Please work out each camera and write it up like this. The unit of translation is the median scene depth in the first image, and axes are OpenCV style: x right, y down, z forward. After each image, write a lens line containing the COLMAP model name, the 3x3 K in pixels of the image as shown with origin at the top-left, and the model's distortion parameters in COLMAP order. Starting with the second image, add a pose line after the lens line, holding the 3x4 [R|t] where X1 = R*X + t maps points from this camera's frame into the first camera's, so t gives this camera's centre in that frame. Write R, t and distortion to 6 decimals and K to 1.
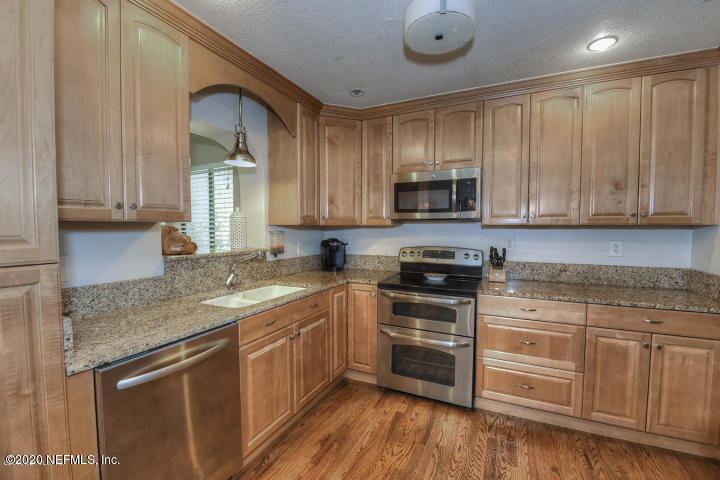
lens RADIAL K [[311.7, 0, 360.0], [0, 311.7, 240.0], [0, 0, 1]] dist [-0.015737, -0.000151]
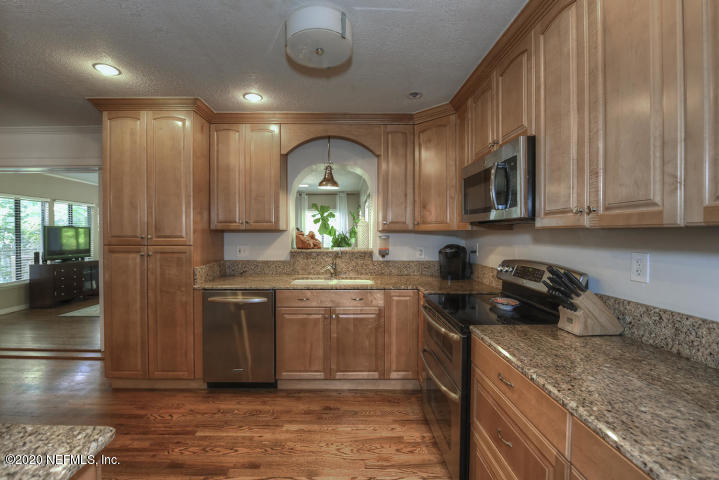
lens RADIAL K [[303.4, 0, 347.9], [0, 303.4, 236.2], [0, 0, 1]] dist [-0.001364, -0.000390]
pose [[0.434078, 0.010322, -0.900816, 0.819422], [-0.038371, 0.999239, -0.007040, -0.016333], [0.900058, 0.037621, 0.434143, 0.441503]]
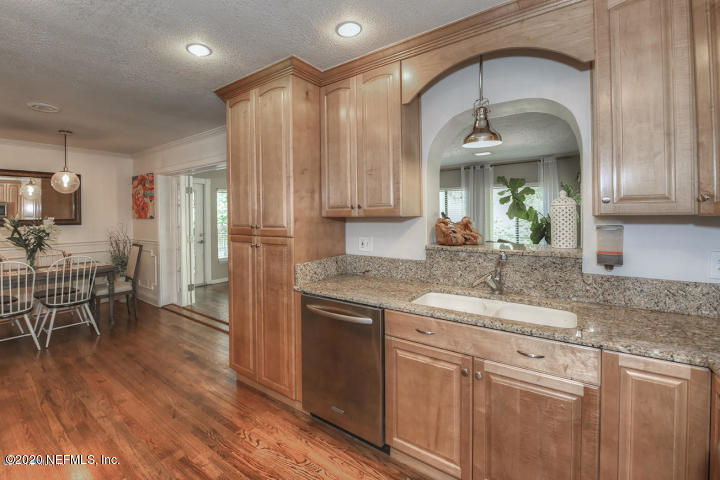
lens RADIAL K [[318.1, 0, 322.9], [0, 318.1, 216.2], [0, 0, 1]] dist [-0.018722, -0.000173]
pose [[-0.228844, 0.001522, -0.973462, 0.490498], [-0.029584, 0.999526, 0.008517, -0.041594], [0.973013, 0.030748, -0.228691, 0.711704]]
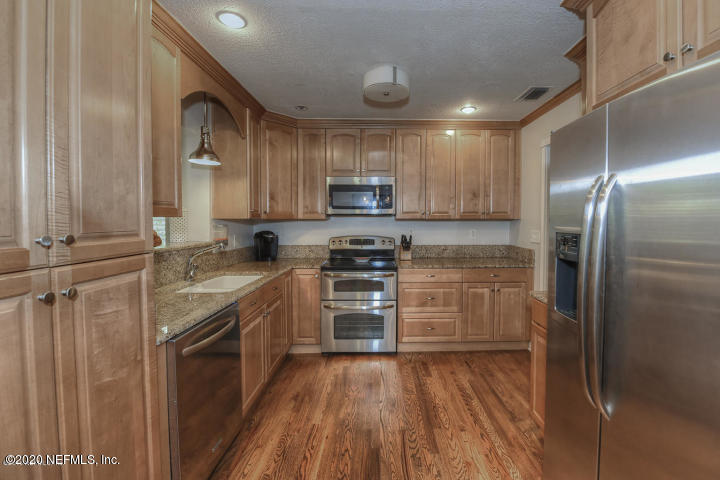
lens RADIAL K [[316.7, 0, 385.8], [0, 316.7, 226.0], [0, 0, 1]] dist [-0.000378, -0.000046]
pose [[0.889304, -0.010104, 0.457205, -0.301881], [0.018472, 0.999734, -0.013837, 0.001297], [-0.456943, 0.020750, 0.889254, -0.231230]]
